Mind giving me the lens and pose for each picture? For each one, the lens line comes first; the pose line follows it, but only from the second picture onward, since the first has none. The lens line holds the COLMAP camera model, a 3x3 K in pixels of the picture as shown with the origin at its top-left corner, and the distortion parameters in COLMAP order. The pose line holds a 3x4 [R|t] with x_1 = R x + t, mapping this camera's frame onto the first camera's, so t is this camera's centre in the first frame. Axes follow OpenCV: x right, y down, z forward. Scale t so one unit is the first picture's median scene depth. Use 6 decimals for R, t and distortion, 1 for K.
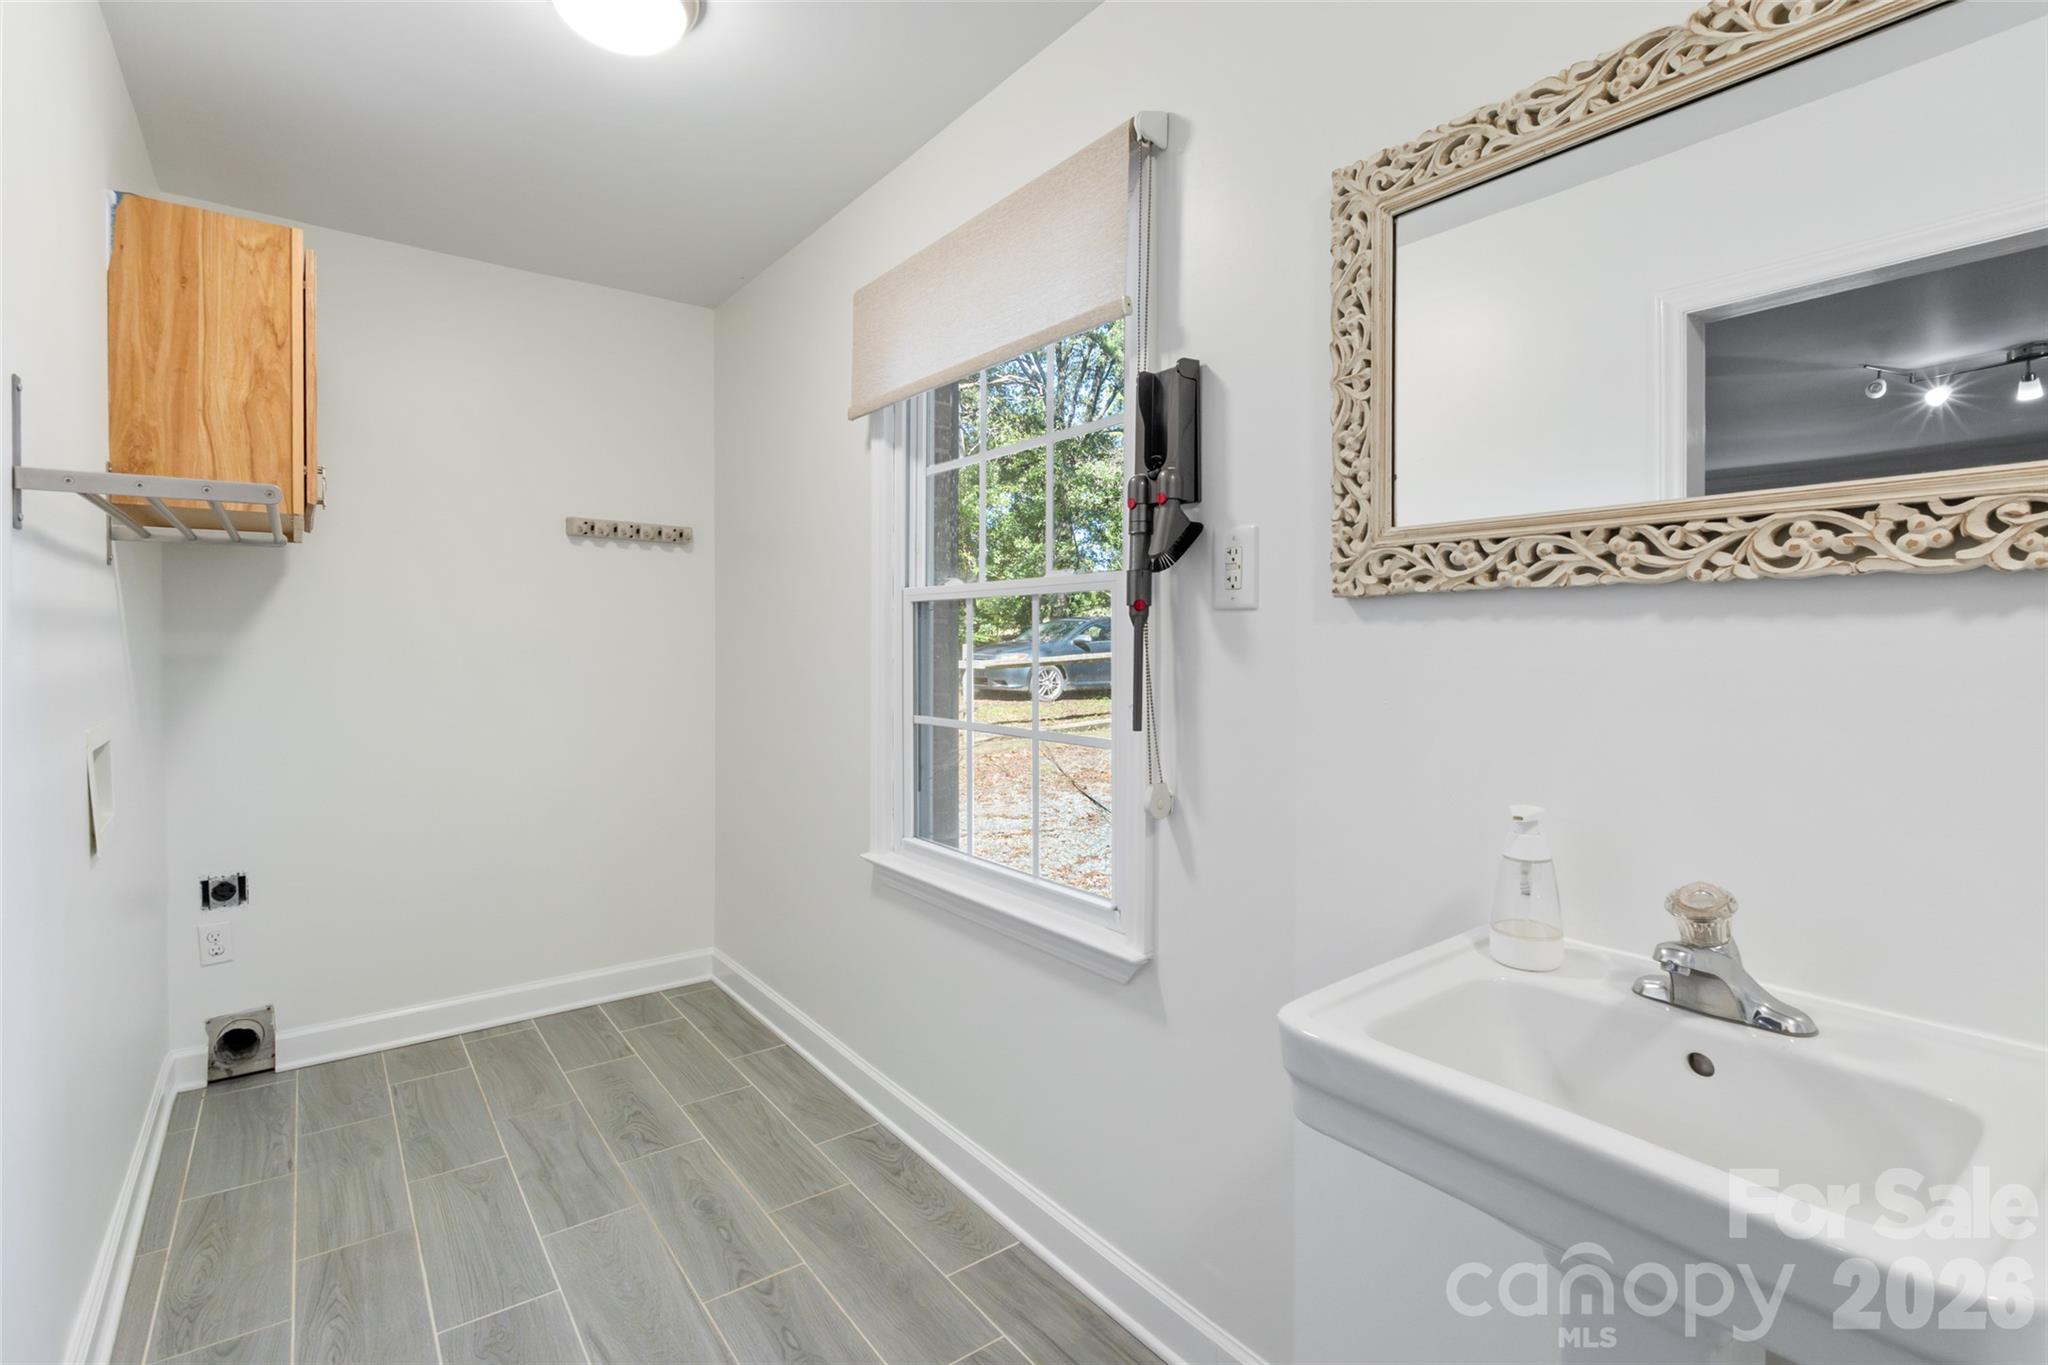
lens RADIAL K [[965.3, 0, 1035.9], [0, 965.3, 648.3], [0, 0, 1]] dist [-0.005541, 0.001435]
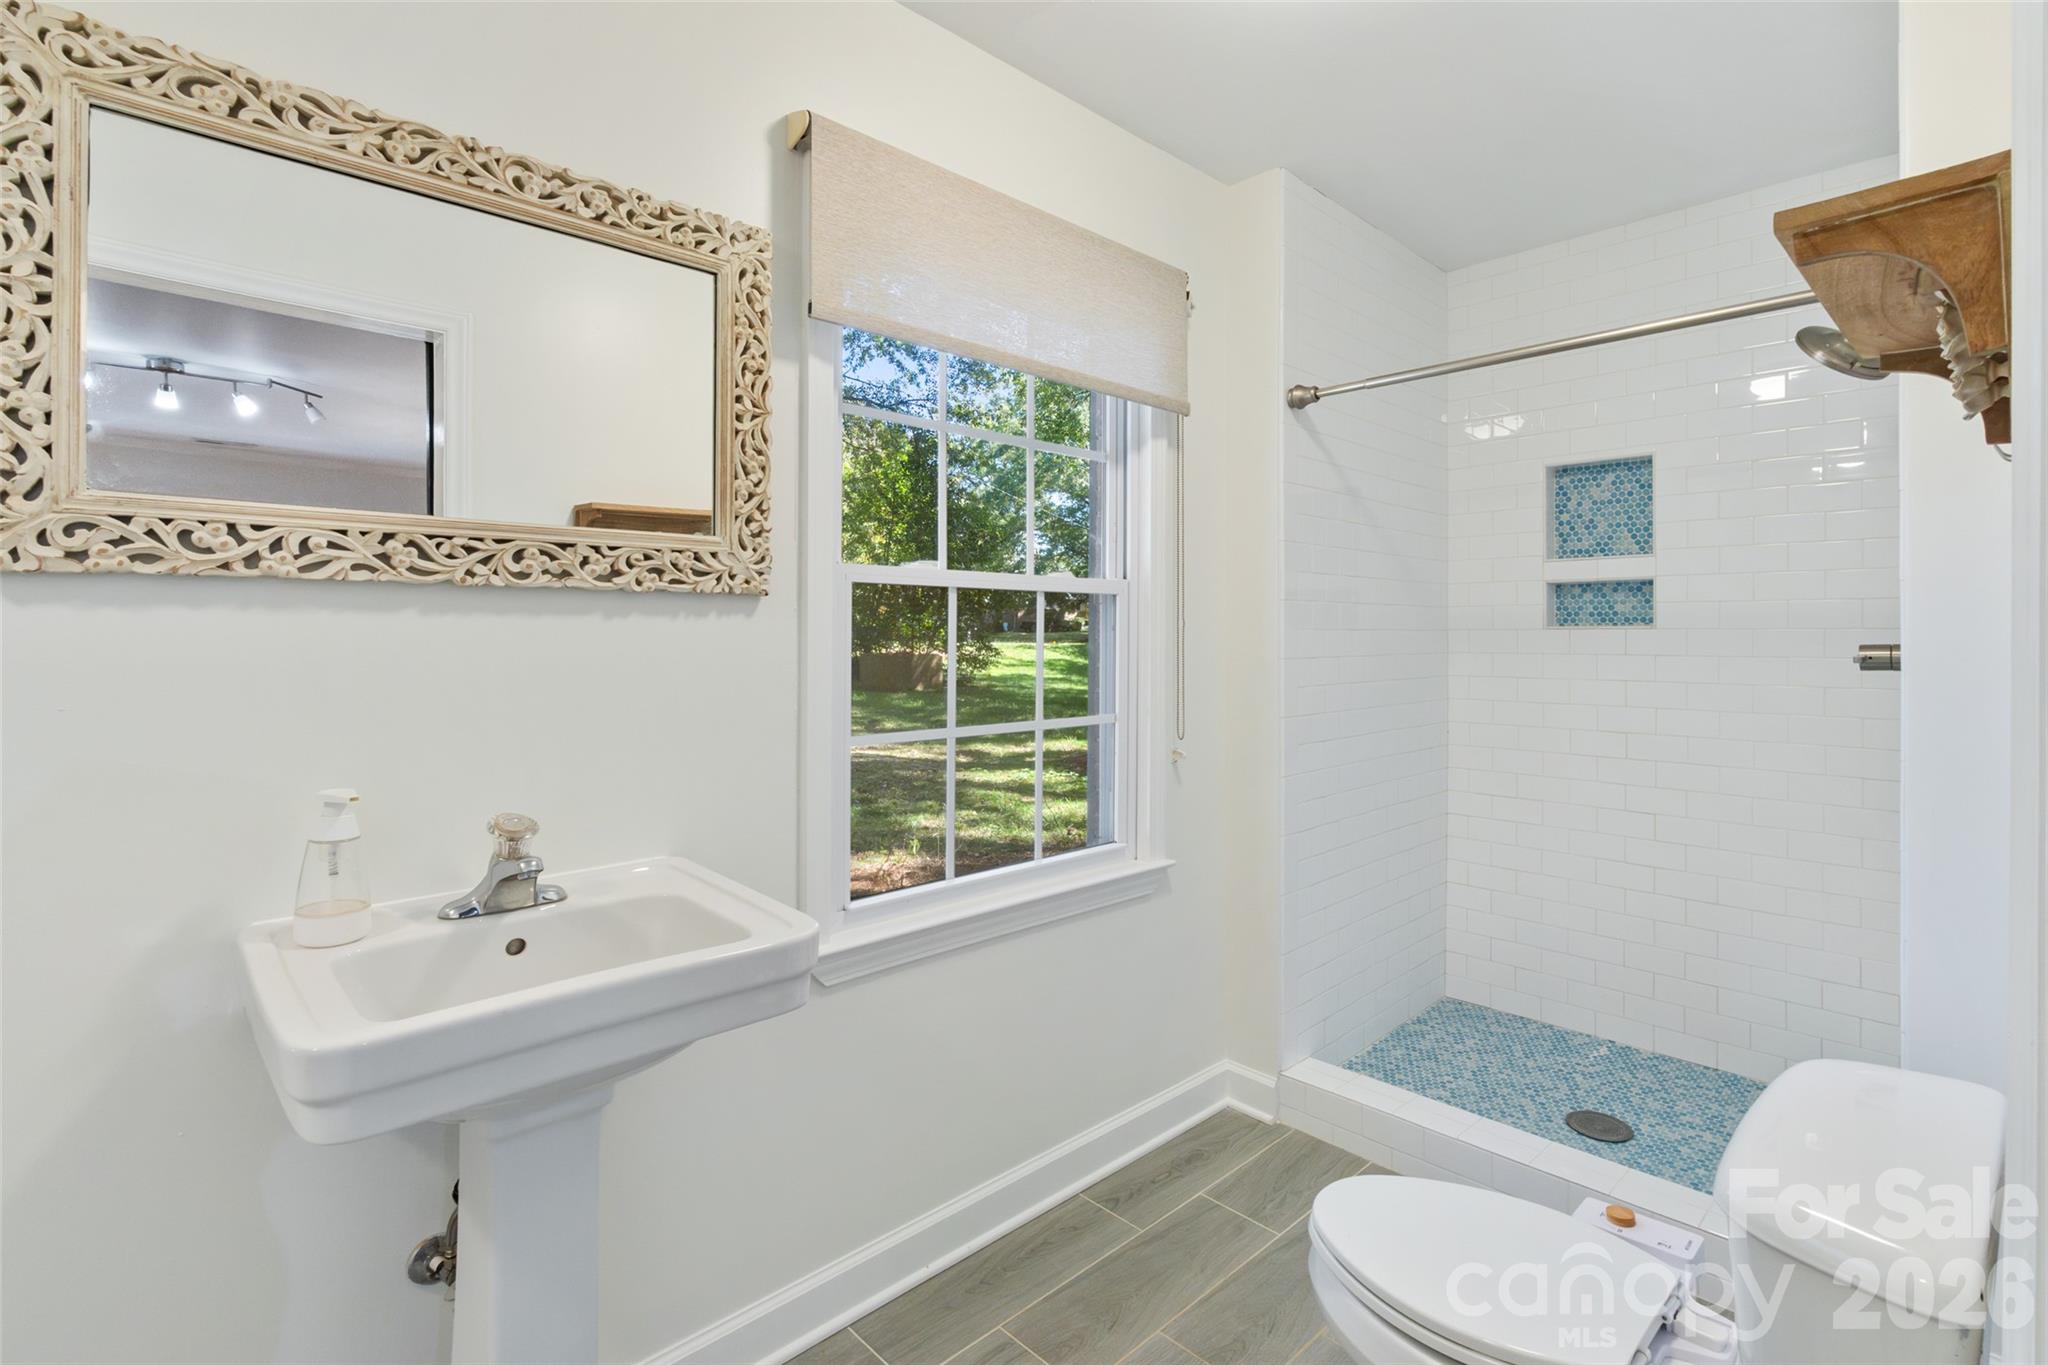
lens RADIAL K [[965.3, 0, 1026.1], [0, 965.3, 626.2], [0, 0, 1]] dist [-0.005541, 0.001435]
pose [[-0.111014, -0.001463, 0.993818, -0.616332], [-0.001899, 0.999997, 0.001260, -0.016580], [-0.993817, -0.001747, -0.111017, 0.370590]]
